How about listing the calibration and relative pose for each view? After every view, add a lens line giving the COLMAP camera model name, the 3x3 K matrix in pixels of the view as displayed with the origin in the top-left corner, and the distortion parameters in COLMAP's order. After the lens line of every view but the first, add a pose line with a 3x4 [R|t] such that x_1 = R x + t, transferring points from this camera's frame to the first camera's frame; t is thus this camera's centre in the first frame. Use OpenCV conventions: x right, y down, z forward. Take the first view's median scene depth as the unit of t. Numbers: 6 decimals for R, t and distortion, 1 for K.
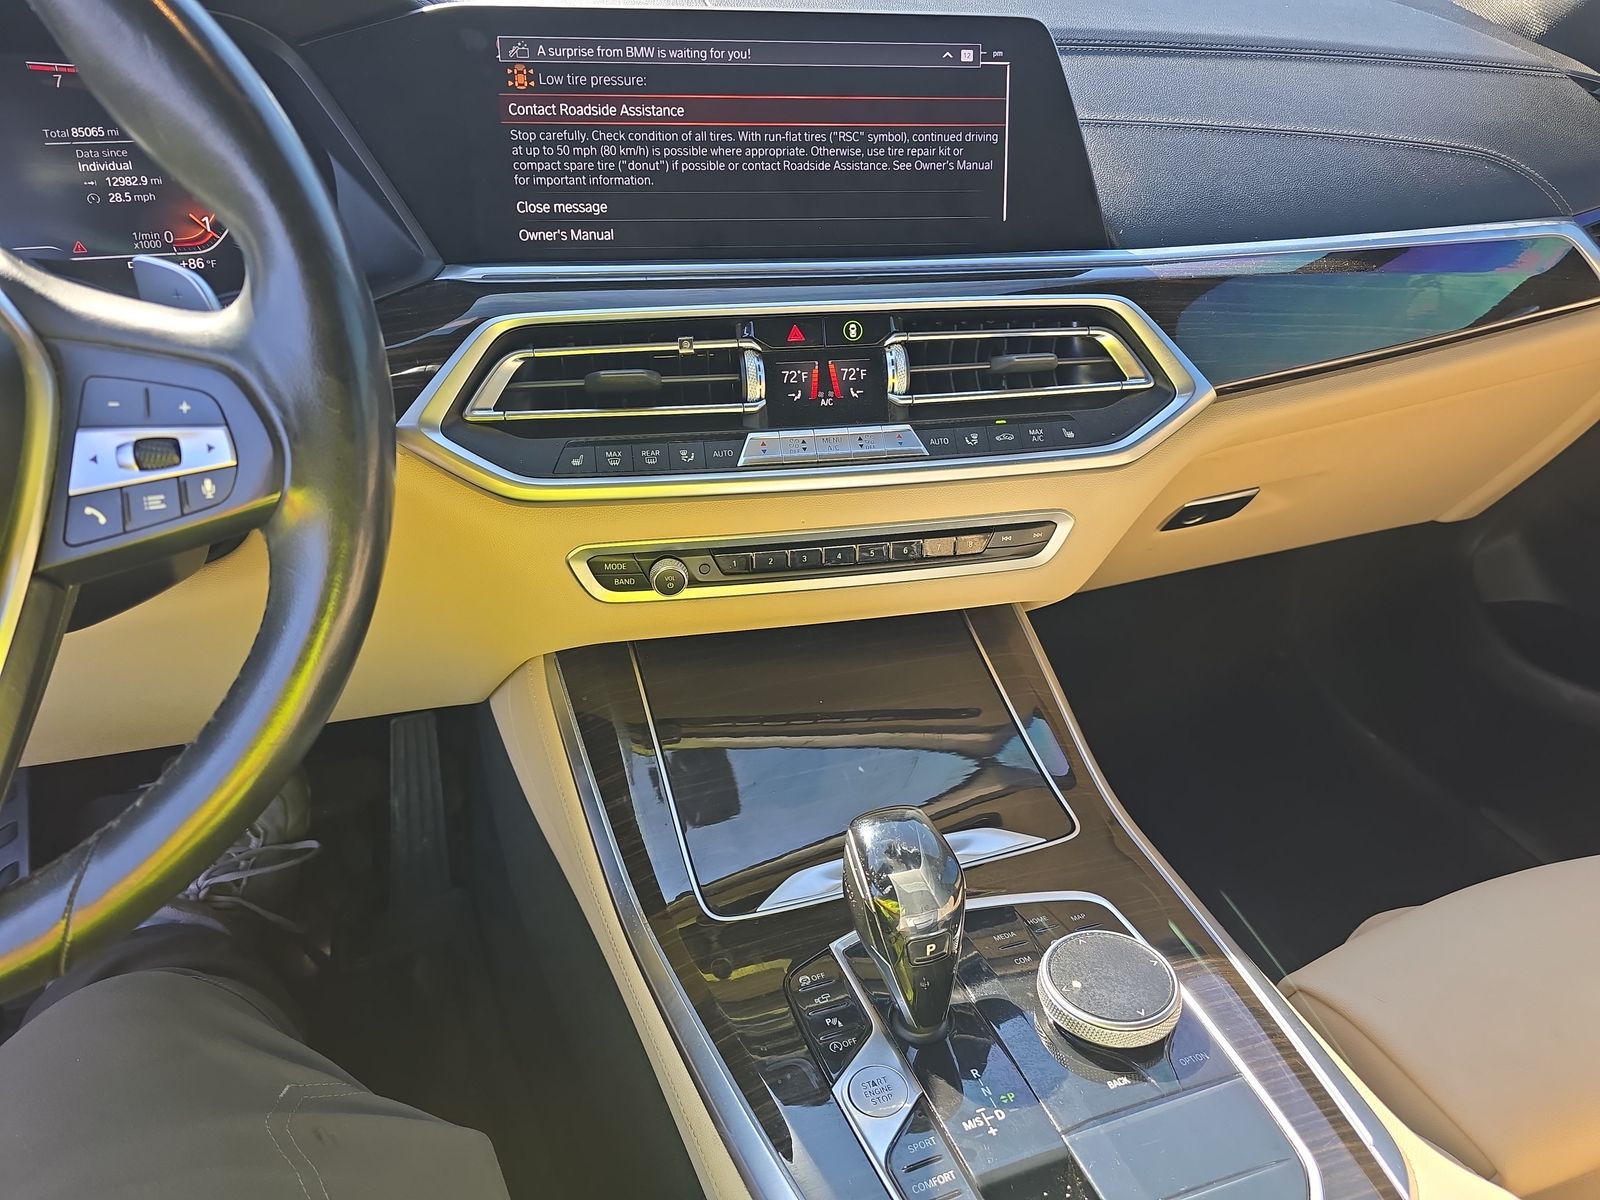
lens RADIAL K [[1045.3, 0, 797.5], [0, 1045.3, 597.6], [0, 0, 1]] dist [0.007940, -0.018206]
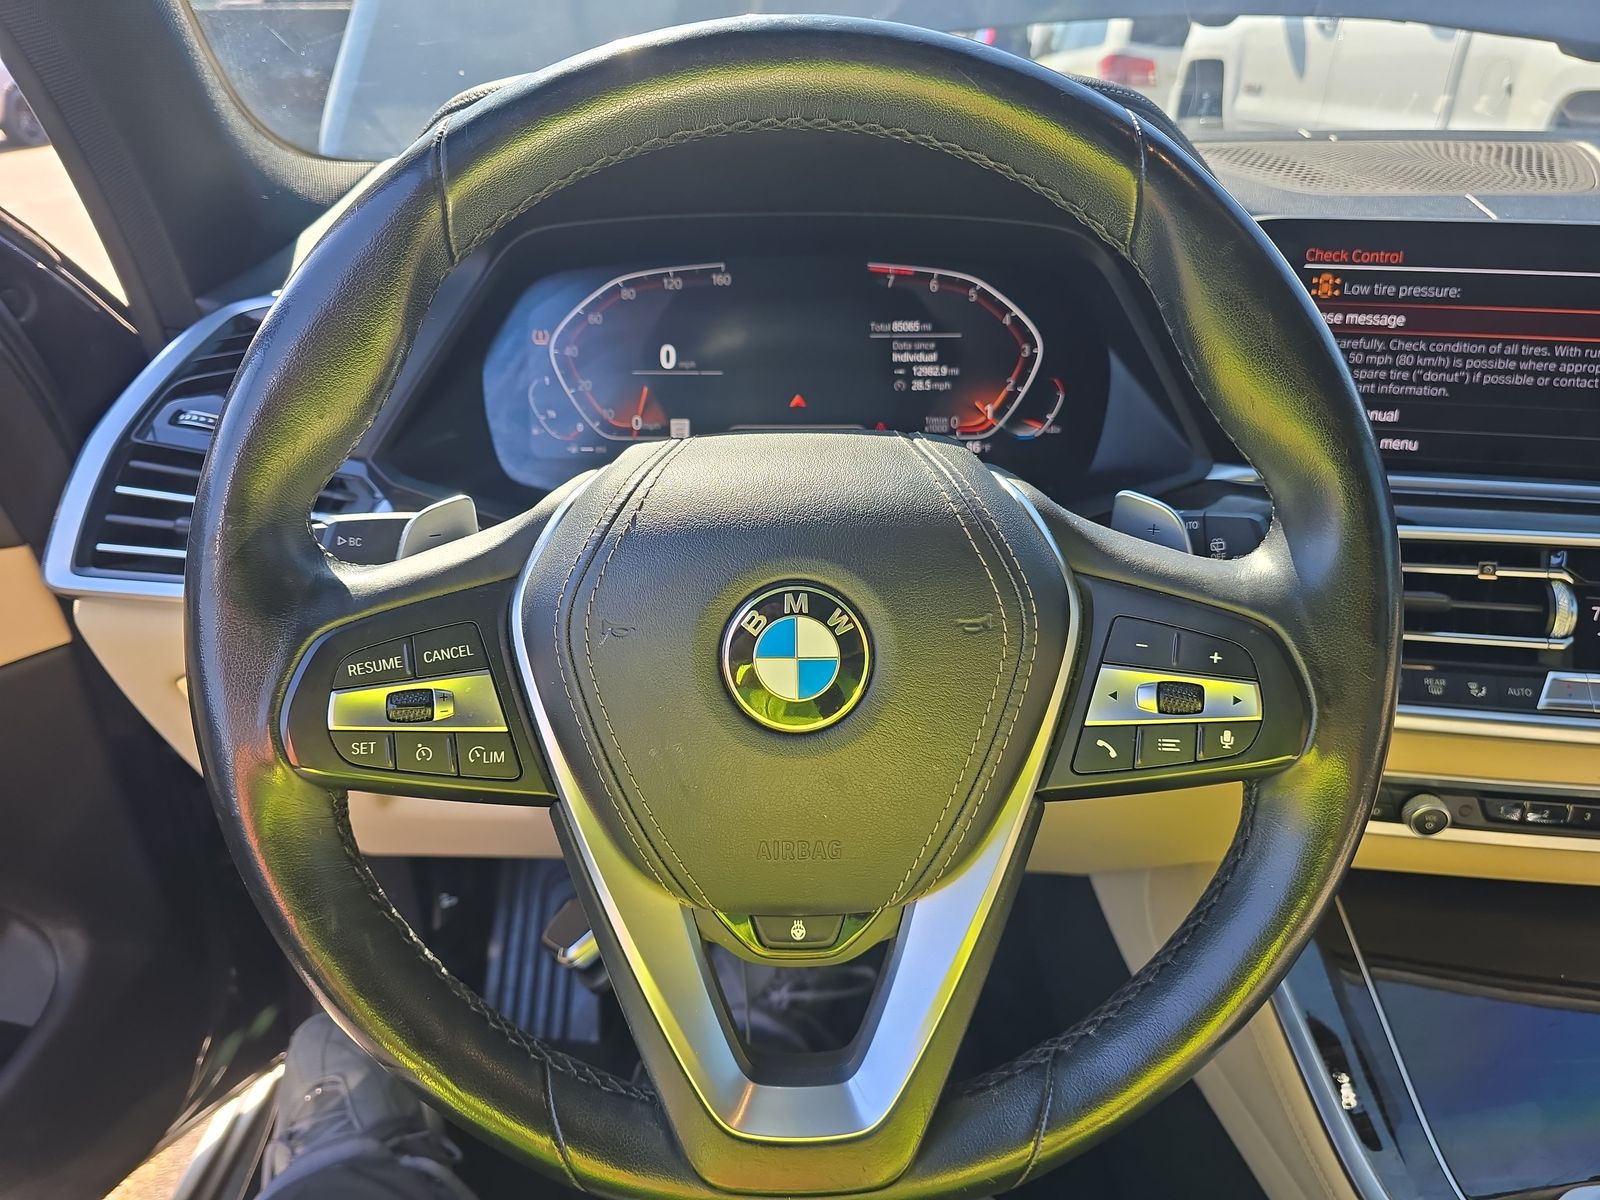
lens RADIAL K [[1045.3, 0, 785.4], [0, 1045.3, 599.3], [0, 0, 1]] dist [0.007940, -0.018206]
pose [[0.950081, 0.115075, -0.290008, -0.422093], [-0.139394, 0.988129, -0.064572, -0.069225], [0.279135, 0.101774, 0.954843, -0.054903]]
